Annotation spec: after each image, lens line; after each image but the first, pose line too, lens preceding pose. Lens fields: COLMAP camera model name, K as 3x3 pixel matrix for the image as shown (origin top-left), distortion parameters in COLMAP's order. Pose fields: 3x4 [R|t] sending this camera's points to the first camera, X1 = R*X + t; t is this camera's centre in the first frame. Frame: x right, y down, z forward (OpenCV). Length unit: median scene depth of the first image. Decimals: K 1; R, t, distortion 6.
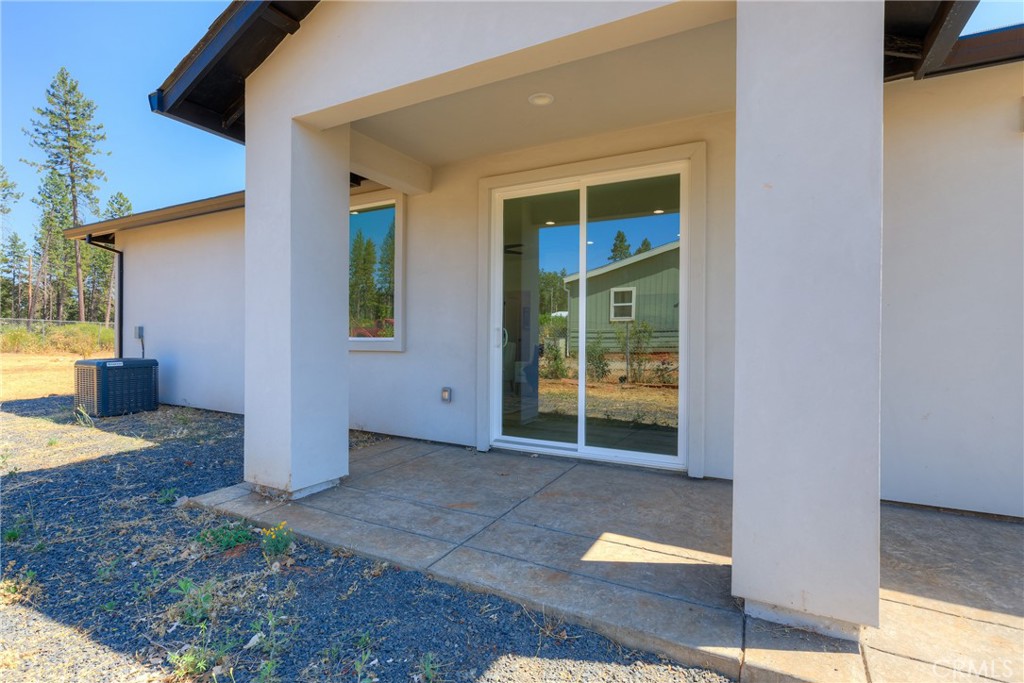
lens RADIAL K [[505.7, 0, 511.3], [0, 505.7, 335.0], [0, 0, 1]] dist [-0.000506, 0.000388]
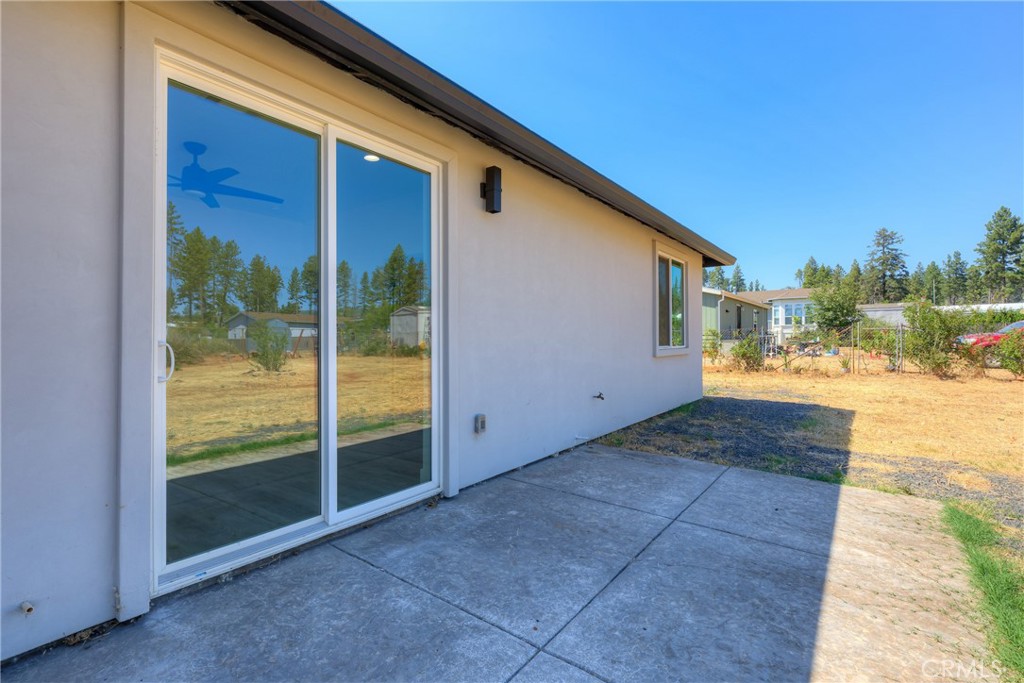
lens RADIAL K [[467.5, 0, 511.8], [0, 467.5, 336.3], [0, 0, 1]] dist [-0.002534, -0.000159]
pose [[0.165850, 0.009133, 0.986109, -0.443812], [0.013048, 0.999849, -0.011455, -0.008571], [-0.986065, 0.014767, 0.165706, 0.659619]]
